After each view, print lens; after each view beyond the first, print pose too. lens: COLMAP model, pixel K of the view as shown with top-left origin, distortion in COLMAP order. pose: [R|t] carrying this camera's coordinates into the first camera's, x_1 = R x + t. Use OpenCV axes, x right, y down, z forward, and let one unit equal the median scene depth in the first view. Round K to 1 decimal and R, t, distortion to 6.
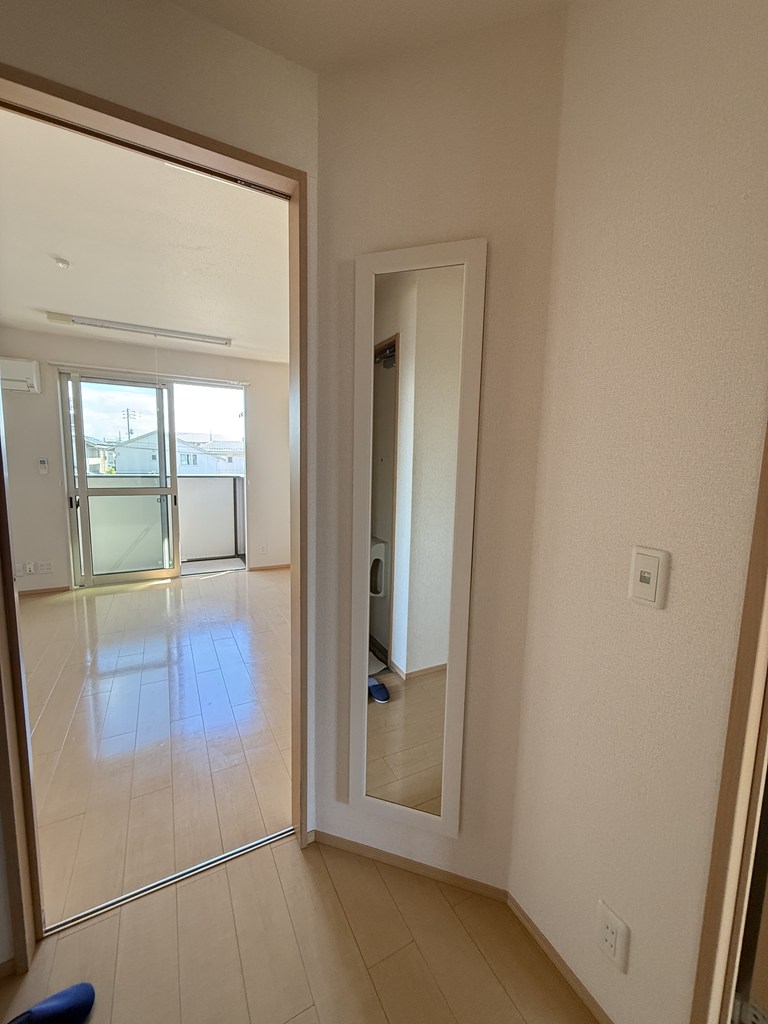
lens RADIAL K [[416.2, 0, 387.2], [0, 416.2, 513.8], [0, 0, 1]] dist [-0.001670, -0.000232]
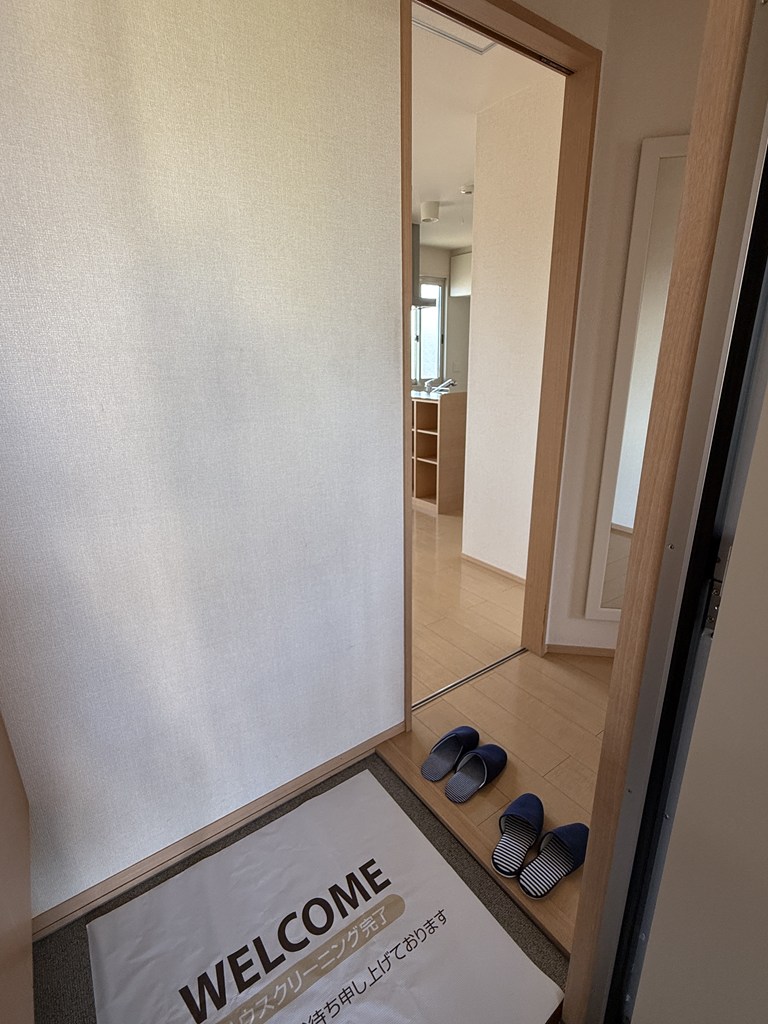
lens RADIAL K [[496.9, 0, 388.2], [0, 496.9, 518.1], [0, 0, 1]] dist [-0.003416, 0.001265]
pose [[0.990988, -0.071189, 0.113468, -0.301226], [0.047907, 0.979418, 0.196072, 0.025615], [-0.125090, -0.188869, 0.974002, -0.125427]]
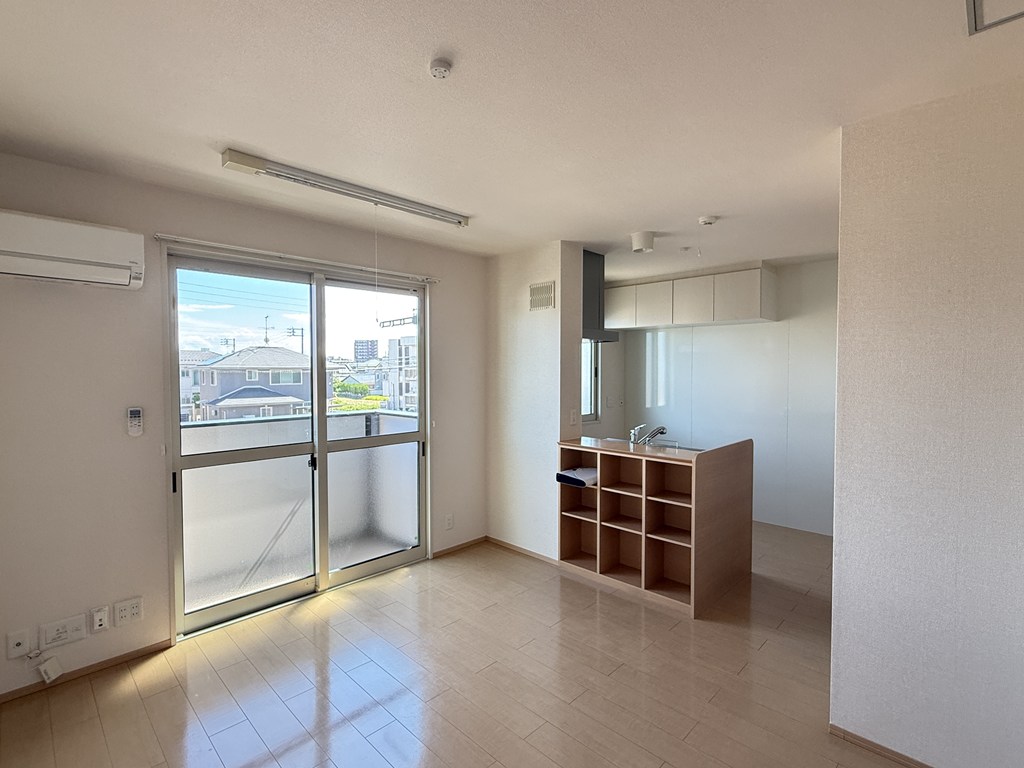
lens RADIAL K [[496.9, 0, 513.3], [0, 496.9, 384.4], [0, 0, 1]] dist [-0.003416, 0.001265]
pose [[0.955010, -0.033076, 0.294723, -0.554759], [0.060446, 0.994610, -0.084244, -0.078294], [-0.290348, 0.098269, 0.951862, 0.241297]]
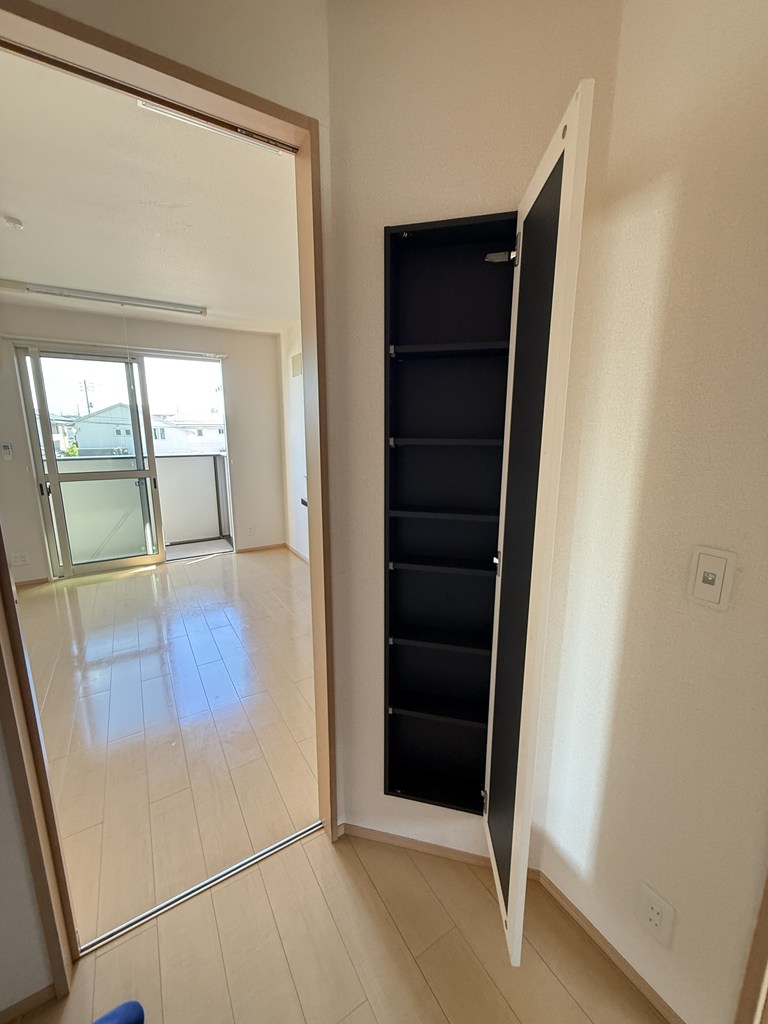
lens RADIAL K [[416.2, 0, 387.4], [0, 416.2, 515.8], [0, 0, 1]] dist [-0.001670, -0.000232]
pose [[0.997957, -0.033239, 0.054559, -0.038684], [0.028884, 0.996475, 0.078757, -0.020203], [-0.056984, -0.077020, 0.995400, 0.021226]]
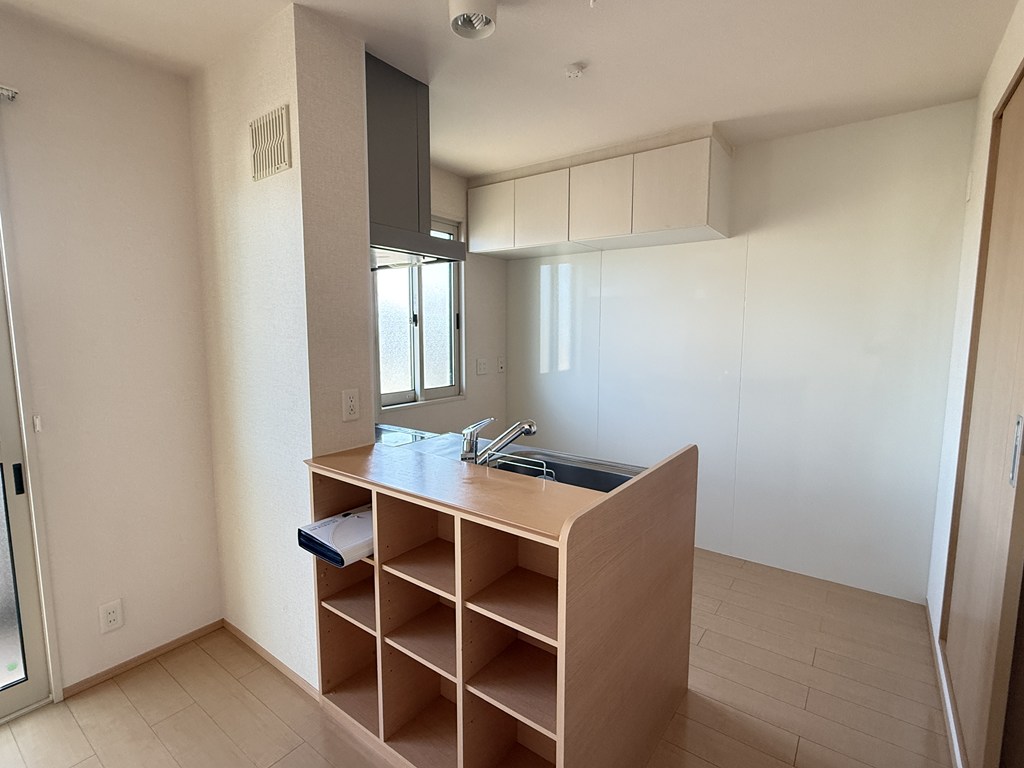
lens RADIAL K [[496.9, 0, 511.1], [0, 496.9, 383.9], [0, 0, 1]] dist [-0.003416, 0.001265]
pose [[0.907350, -0.070324, 0.414451, -0.205820], [0.074252, 0.997217, 0.006649, -0.101354], [-0.413765, 0.024741, 0.910047, 0.651392]]
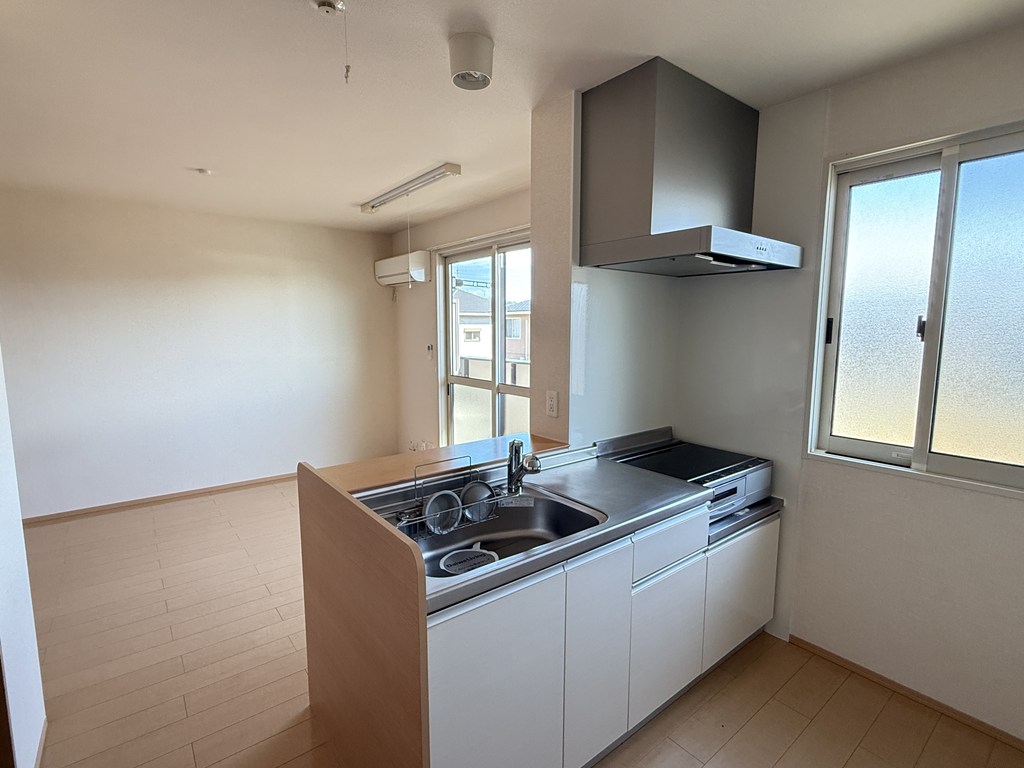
lens RADIAL K [[496.9, 0, 510.7], [0, 496.9, 386.8], [0, 0, 1]] dist [-0.003416, 0.001265]
pose [[0.179654, 0.101815, -0.978447, 0.424486], [-0.116685, 0.989813, 0.081573, -0.153332], [0.976785, 0.099515, 0.189704, 0.983729]]
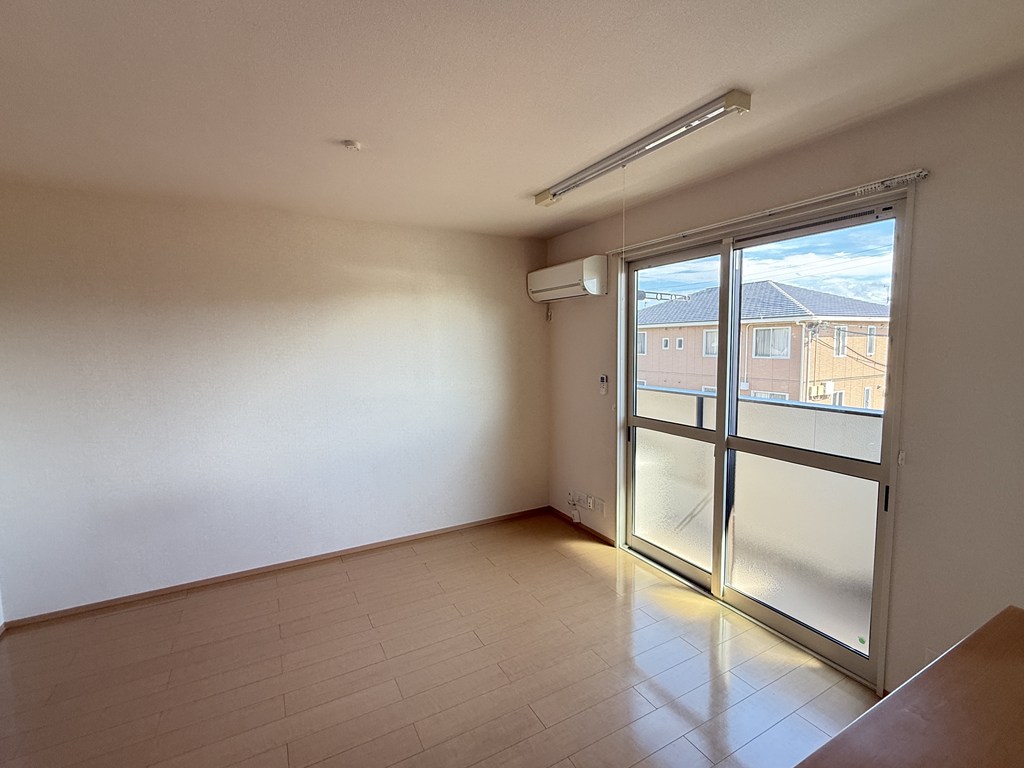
lens RADIAL K [[465.8, 0, 510.8], [0, 465.8, 379.9], [0, 0, 1]] dist [0.003959, -0.001443]
pose [[0.008661, 0.062624, -0.998000, 0.065288], [-0.111727, 0.991848, 0.061269, -0.159064], [0.993701, 0.110973, 0.015588, 0.818261]]
